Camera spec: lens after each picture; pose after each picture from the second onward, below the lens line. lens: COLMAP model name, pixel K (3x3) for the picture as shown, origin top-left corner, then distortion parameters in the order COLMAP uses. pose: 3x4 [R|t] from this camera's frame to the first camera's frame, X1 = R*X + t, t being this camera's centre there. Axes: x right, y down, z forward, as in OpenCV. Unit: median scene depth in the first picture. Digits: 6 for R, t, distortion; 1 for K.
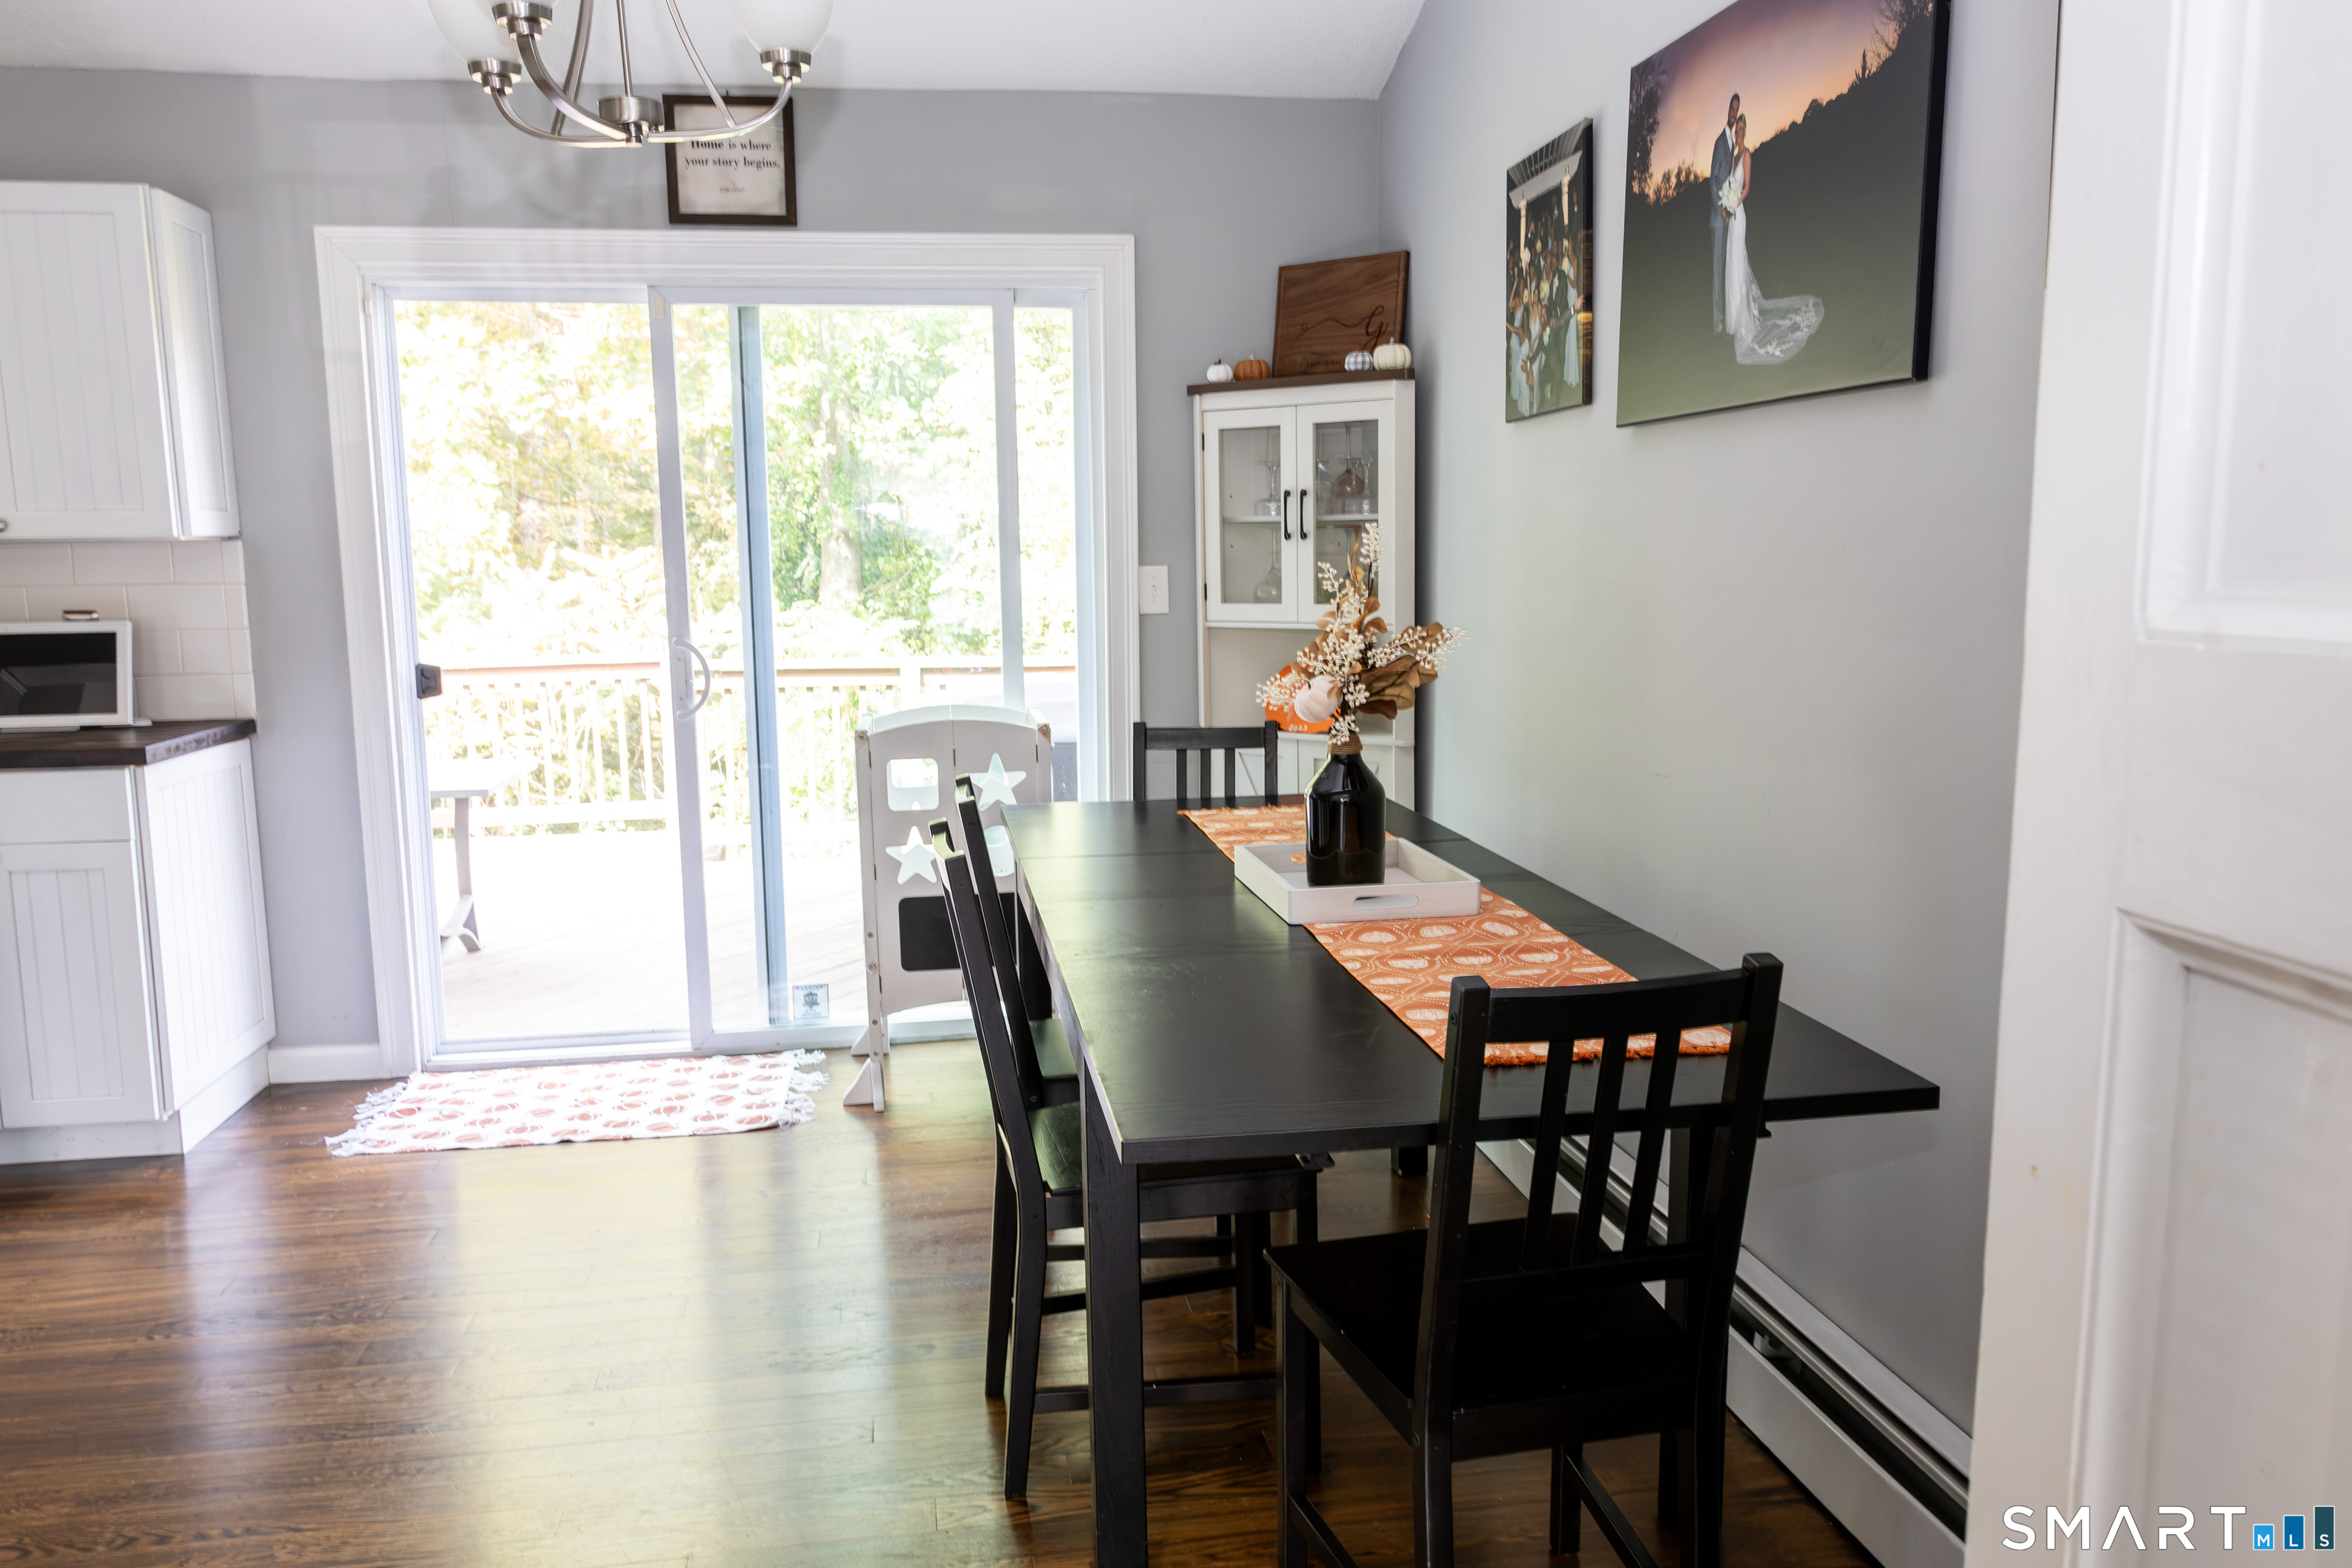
lens RADIAL K [[1721.5, 0, 1178.1], [0, 1721.5, 780.3], [0, 0, 1]] dist [0.002037, 0.002511]
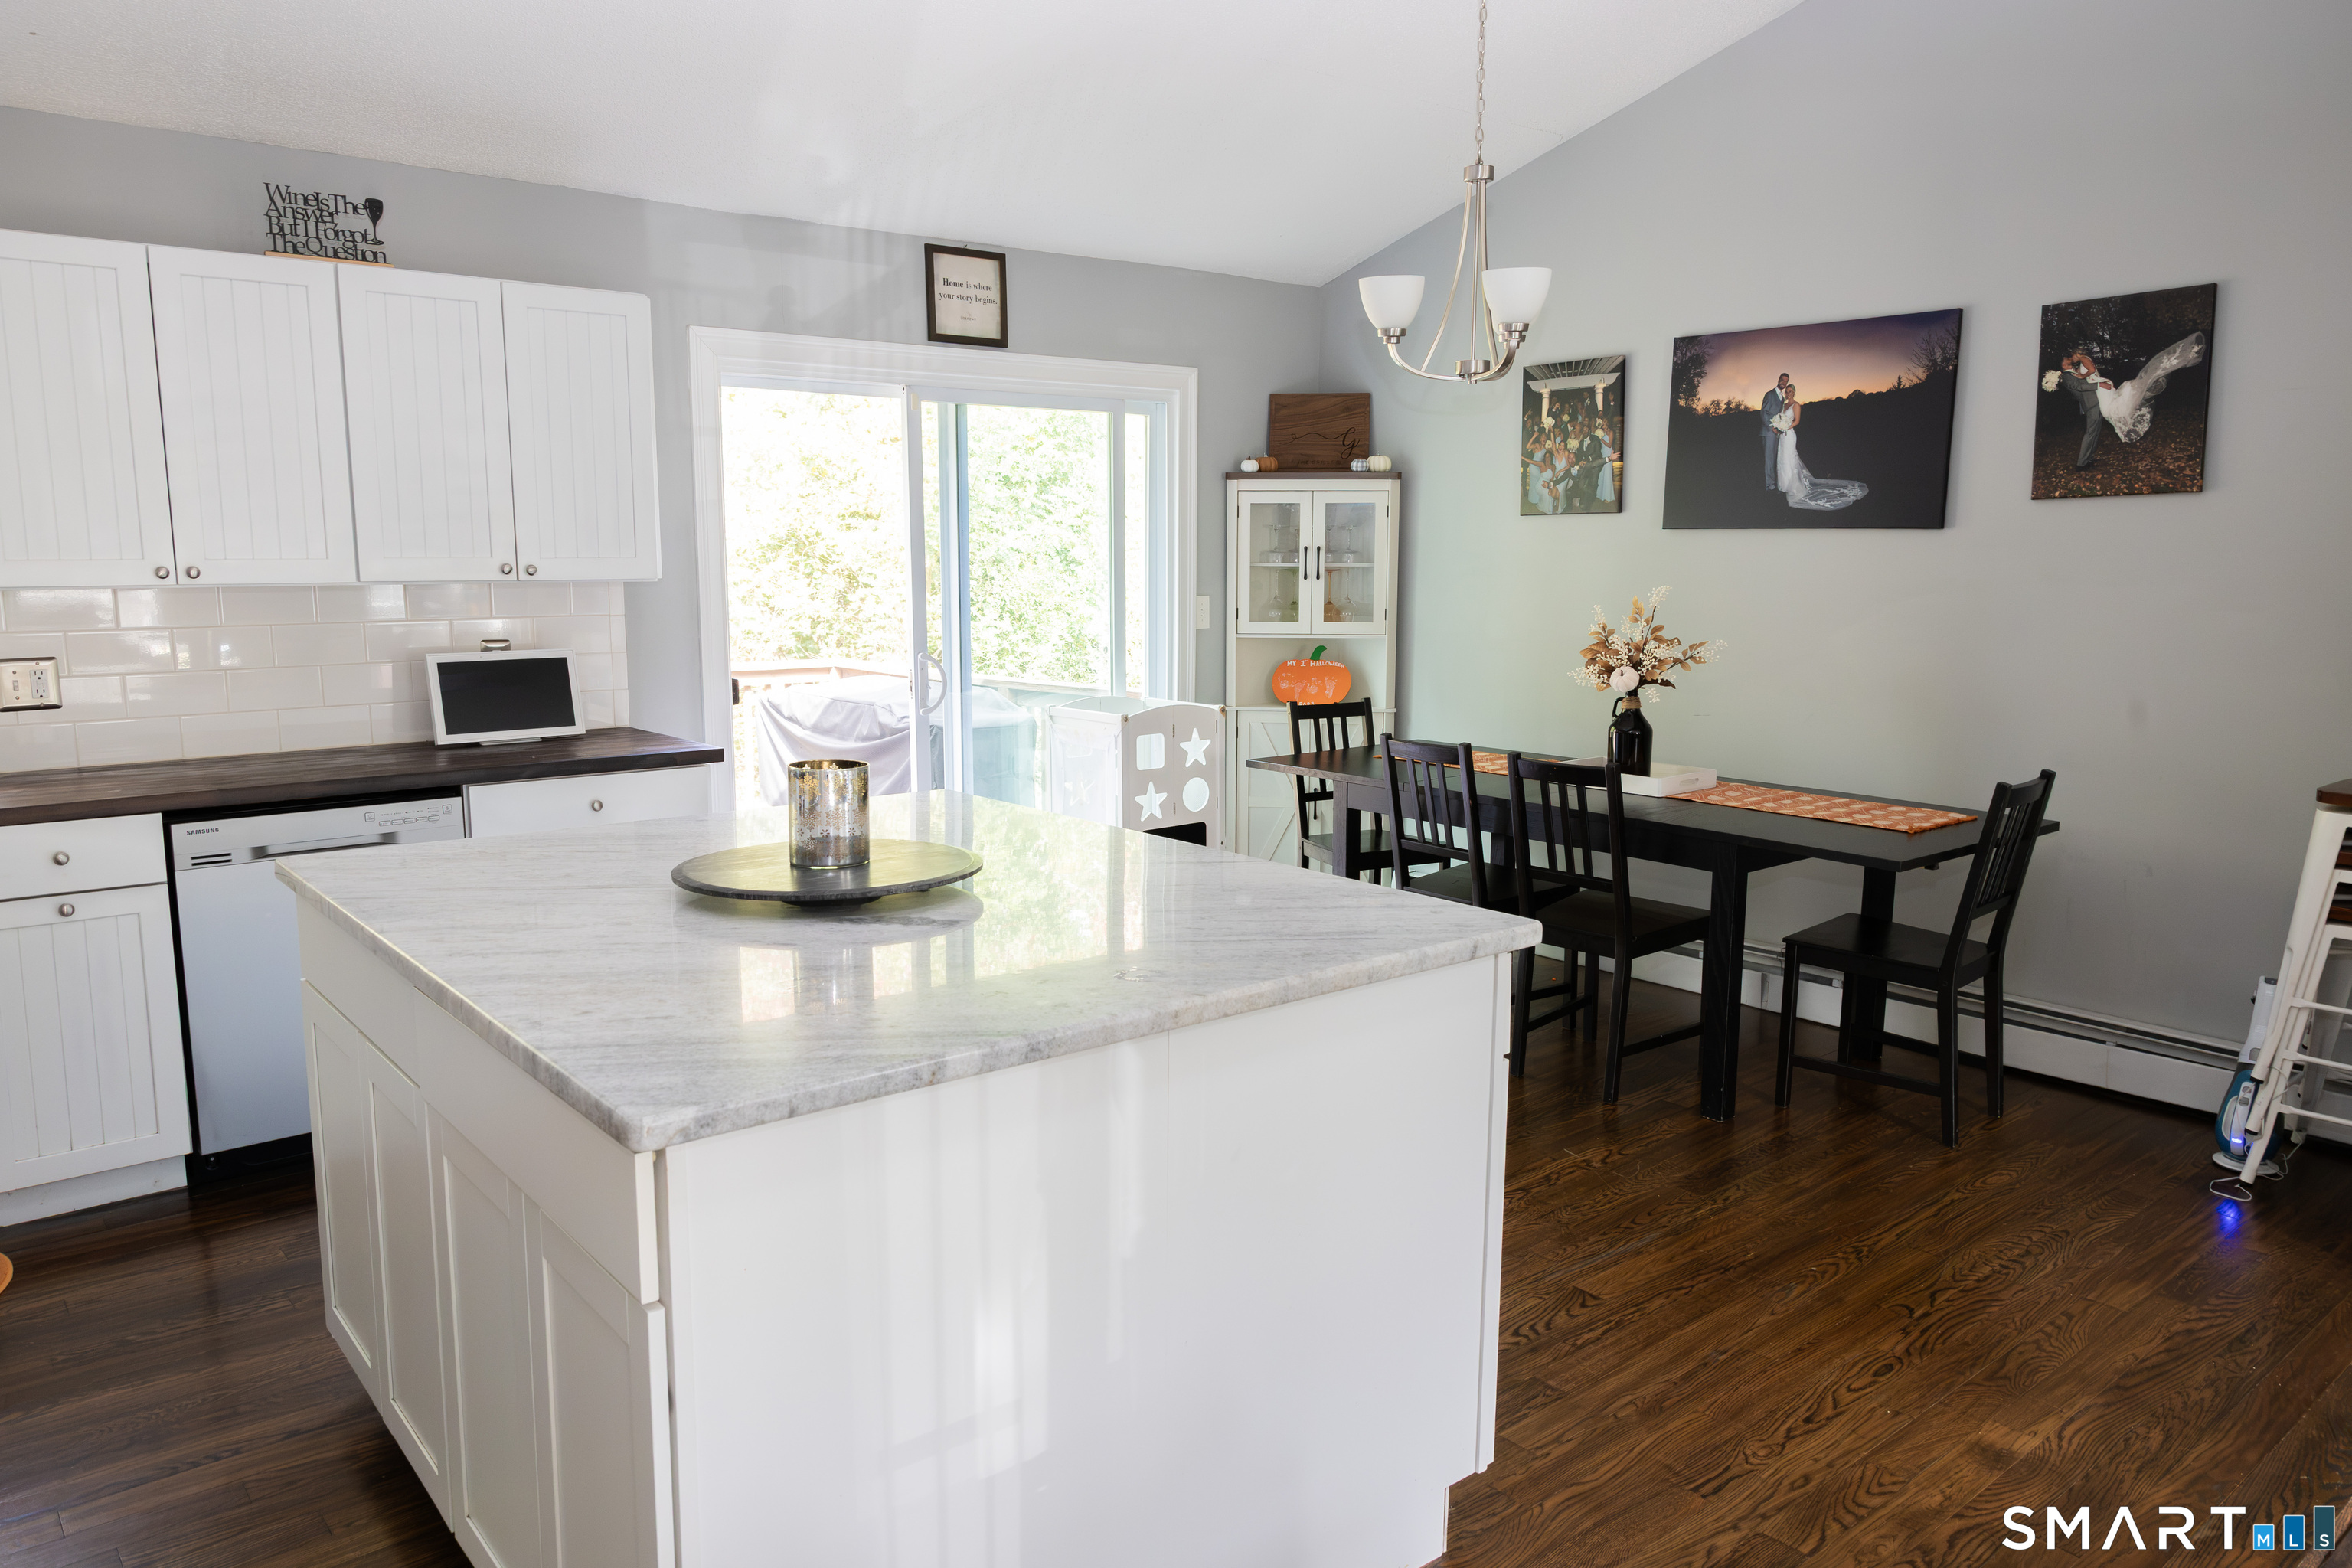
lens RADIAL K [[1644.9, 0, 1167.9], [0, 1644.9, 778.4], [0, 0, 1]] dist [0.036710, -0.020233]
pose [[0.861728, -0.059071, 0.503920, -0.814346], [0.055908, 0.998206, 0.021407, -0.003476], [-0.504281, 0.009726, 0.863485, -0.192212]]
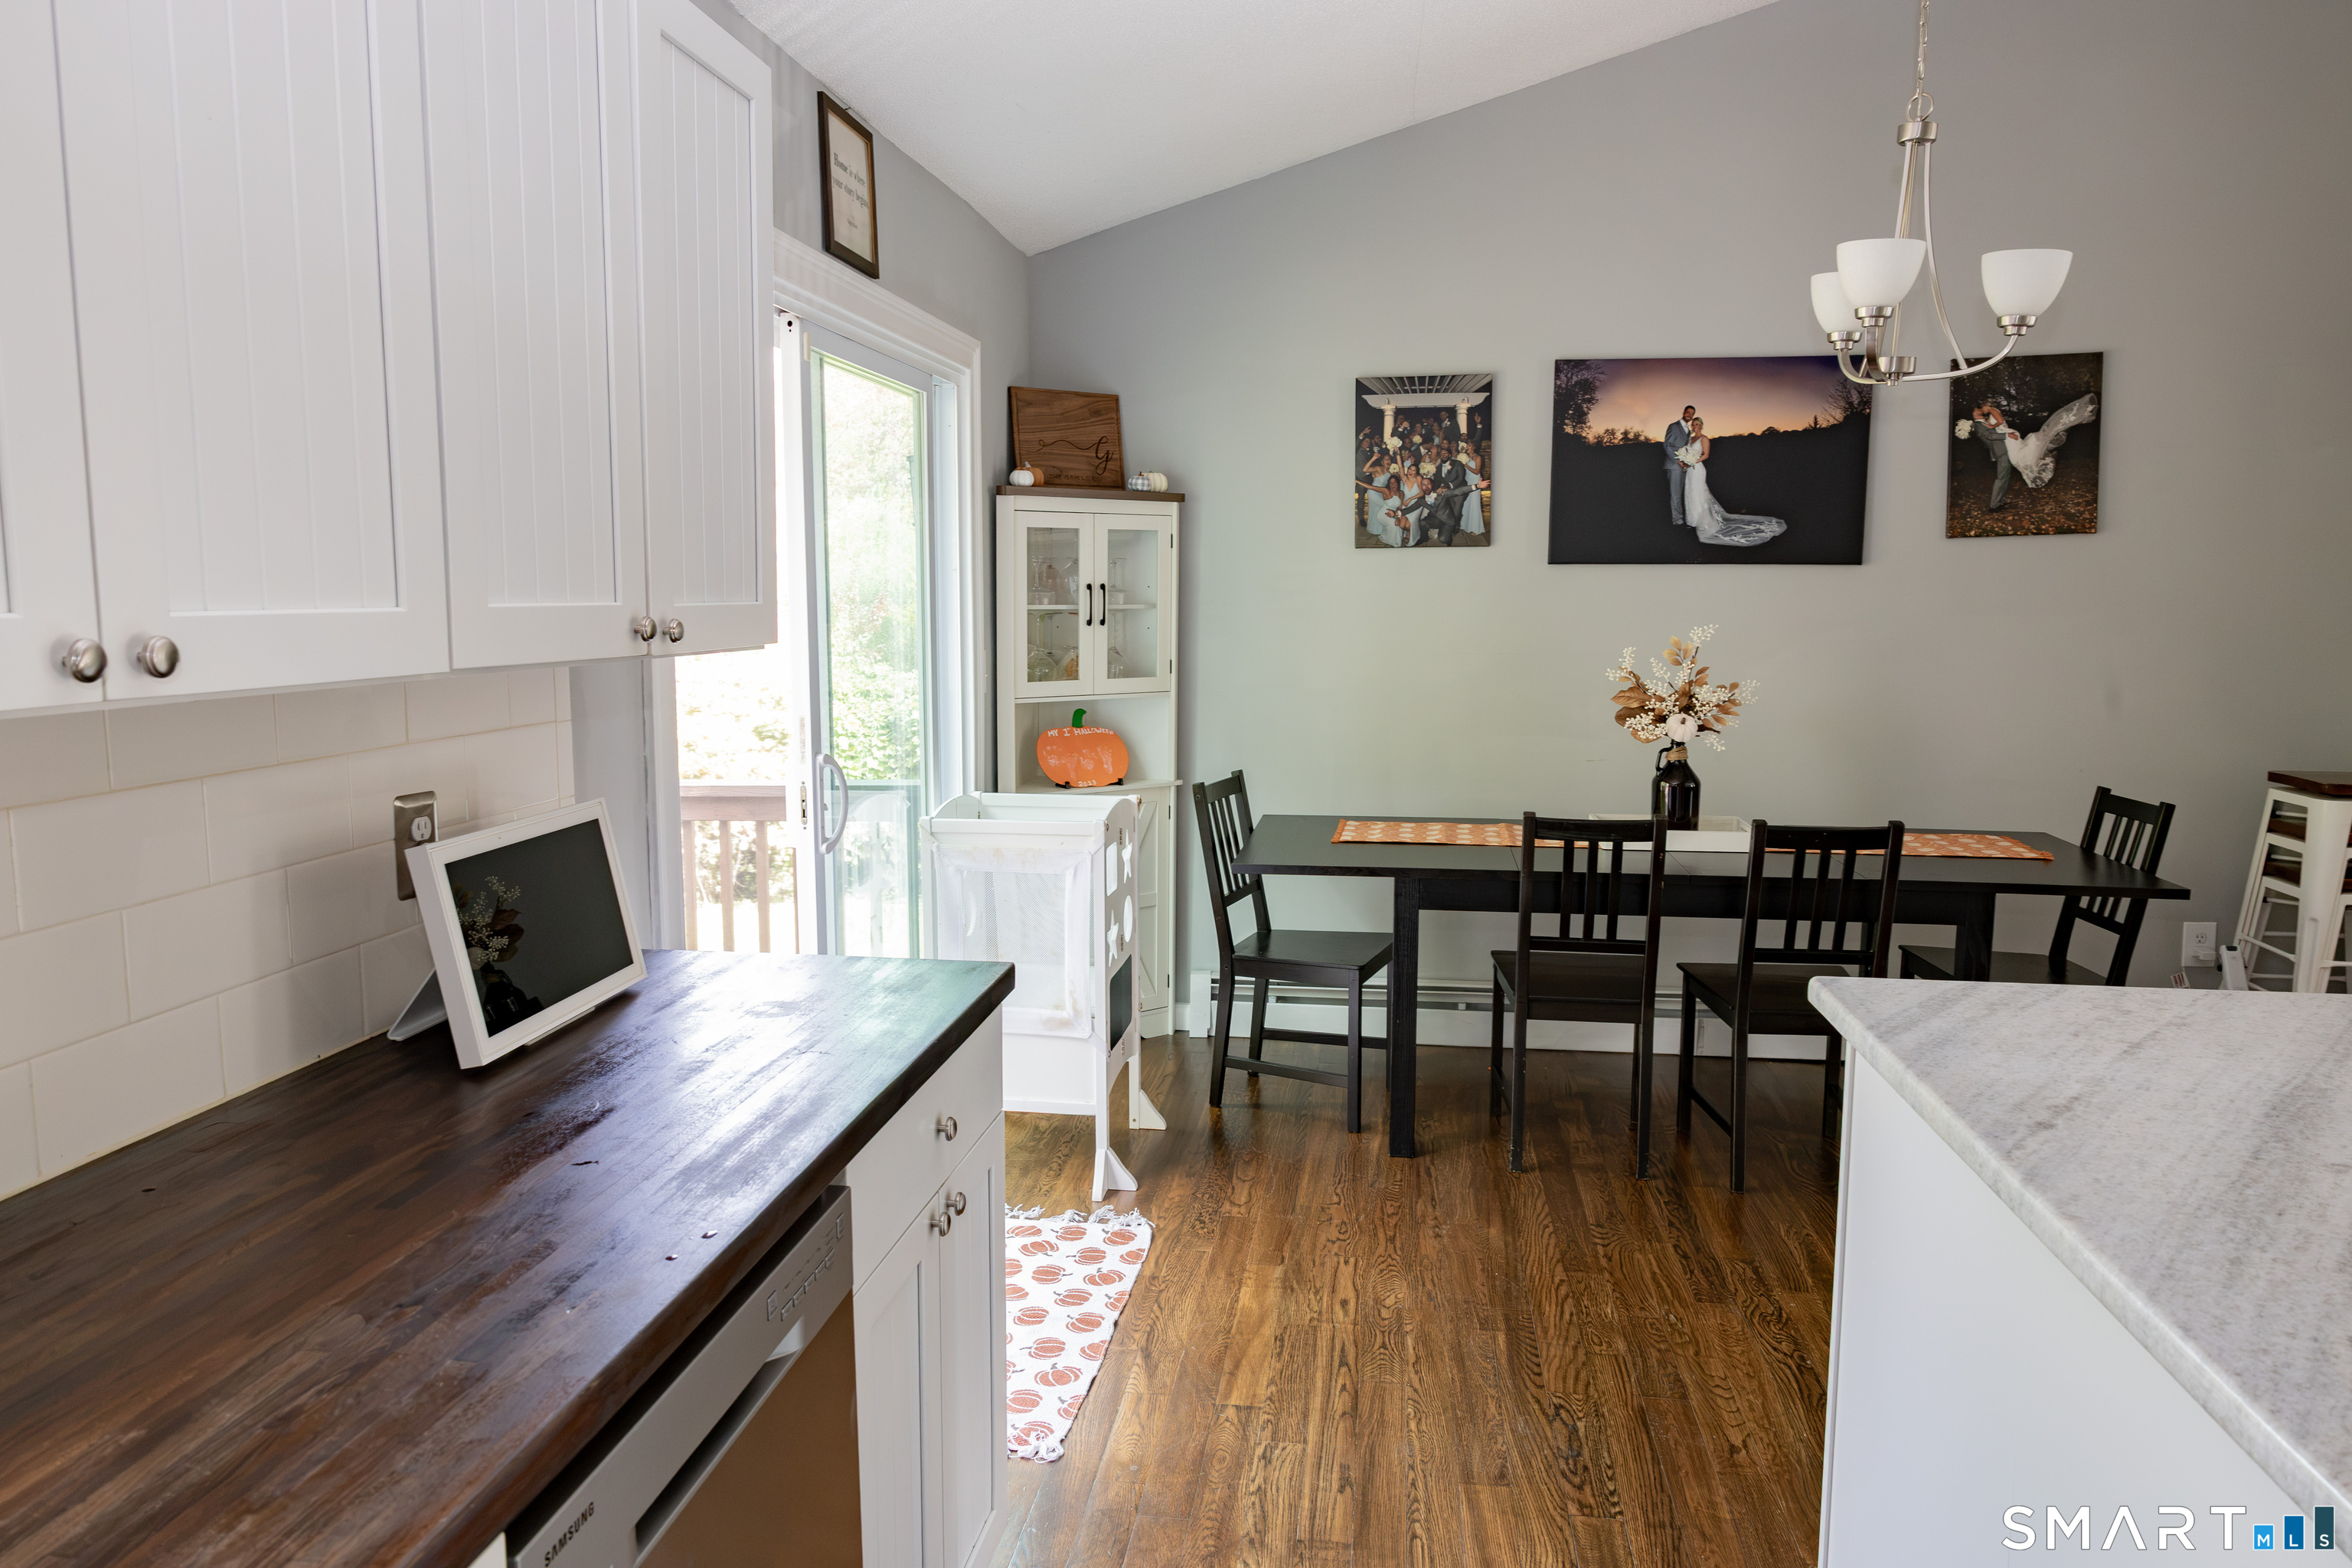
lens RADIAL K [[1574.9, 0, 1183.7], [0, 1574.9, 792.5], [0, 0, 1]] dist [0.013337, 0.005455]
pose [[0.291830, -0.110732, 0.950039, -1.006926], [0.124583, 0.989215, 0.077029, -0.106381], [-0.948322, 0.095879, 0.302478, 0.650934]]
